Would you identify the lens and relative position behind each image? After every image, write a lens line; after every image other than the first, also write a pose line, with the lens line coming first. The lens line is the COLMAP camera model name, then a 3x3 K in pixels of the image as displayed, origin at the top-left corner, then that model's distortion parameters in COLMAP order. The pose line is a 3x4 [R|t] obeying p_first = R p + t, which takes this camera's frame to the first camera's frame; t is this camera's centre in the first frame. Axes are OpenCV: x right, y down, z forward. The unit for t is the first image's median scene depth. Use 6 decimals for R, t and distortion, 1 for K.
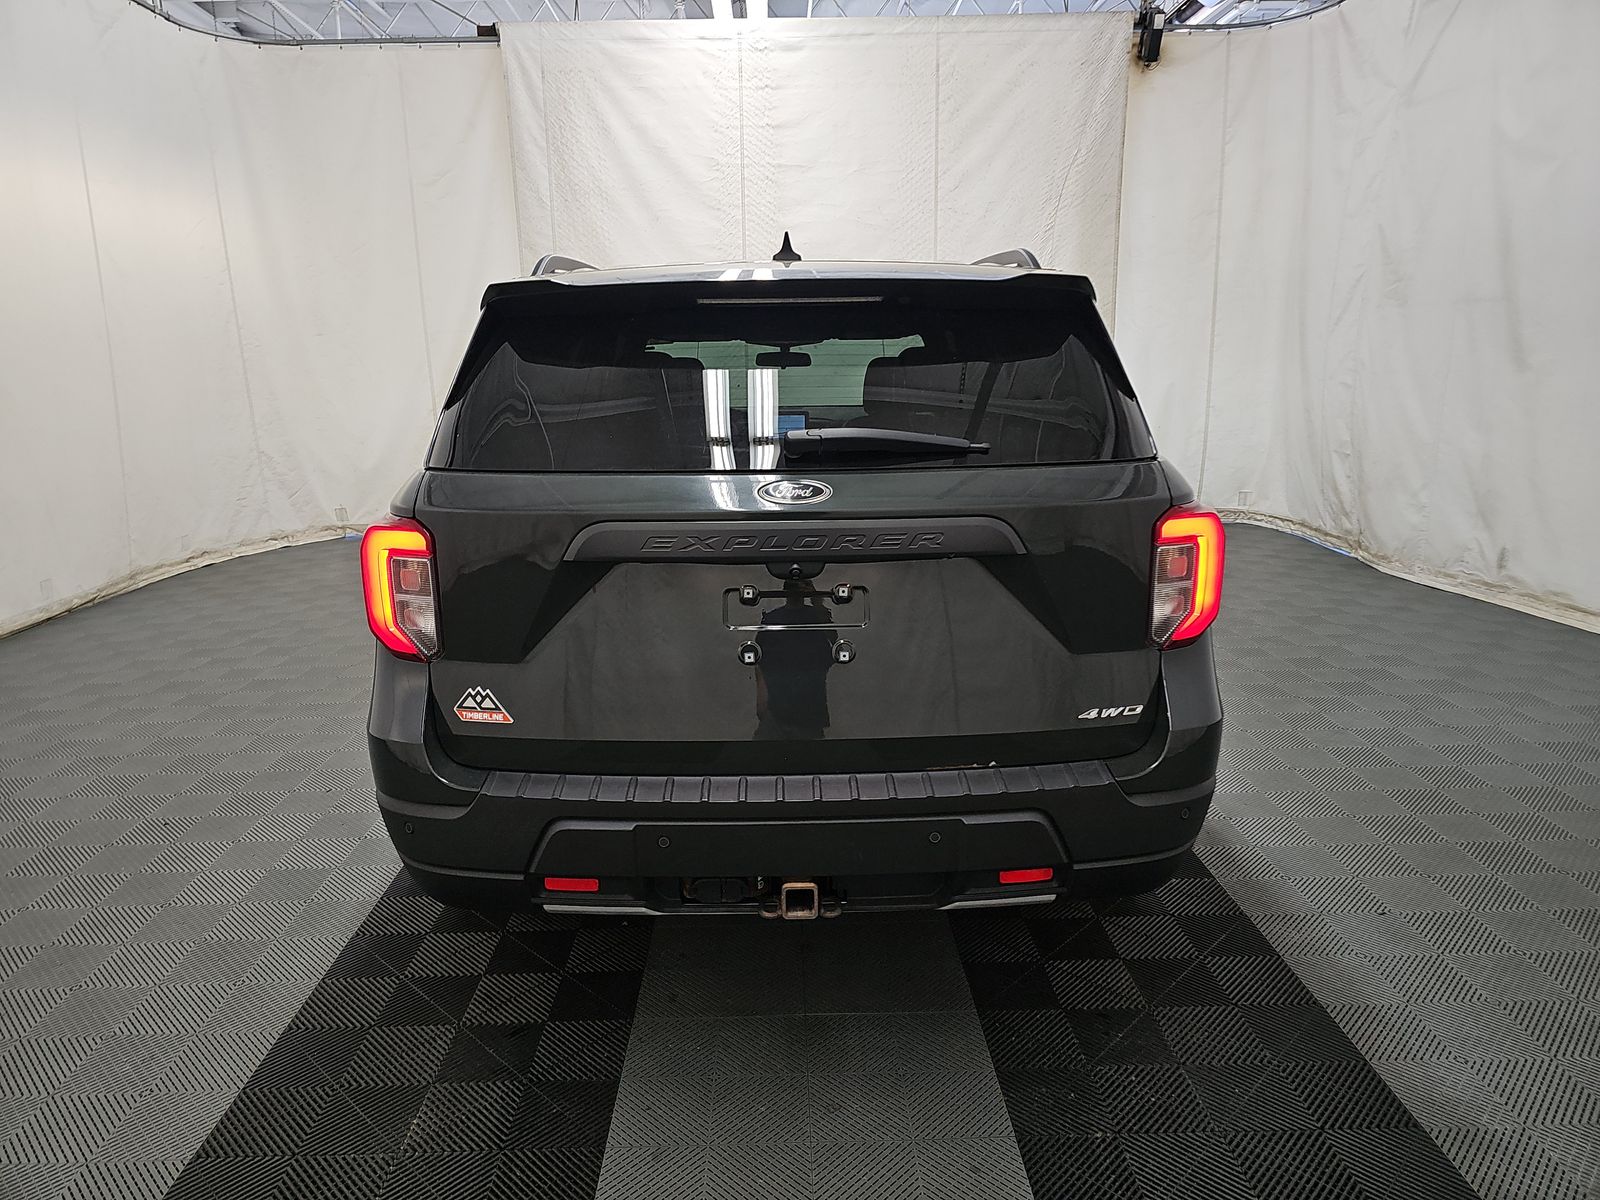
lens RADIAL K [[1061.4, 0, 783.8], [0, 1061.4, 598.4], [0, 0, 1]] dist [0.030139, -0.033842]
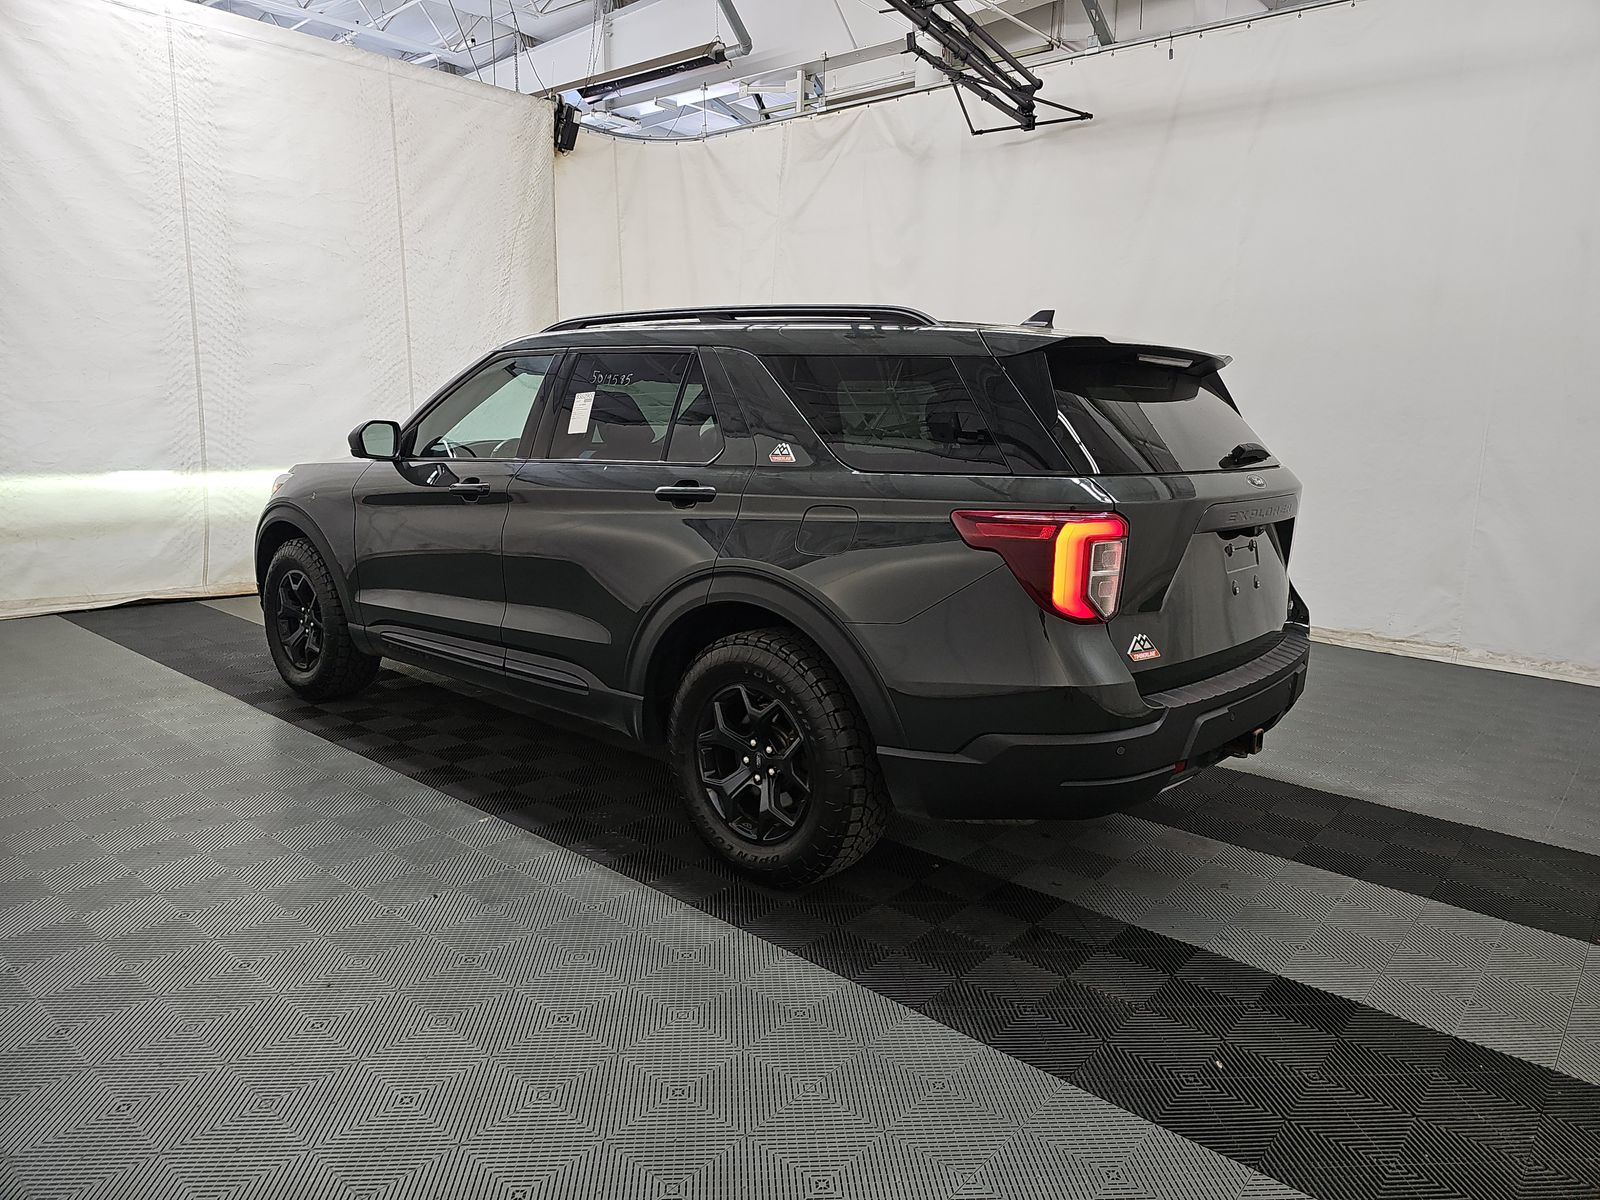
lens RADIAL K [[1061.4, 0, 800.8], [0, 1061.4, 595.2], [0, 0, 1]] dist [0.030139, -0.033842]
pose [[0.665000, -0.092445, 0.741100, -0.375874], [0.130373, 0.991442, 0.006686, -0.007219], [-0.735376, 0.092173, 0.671362, 0.098858]]
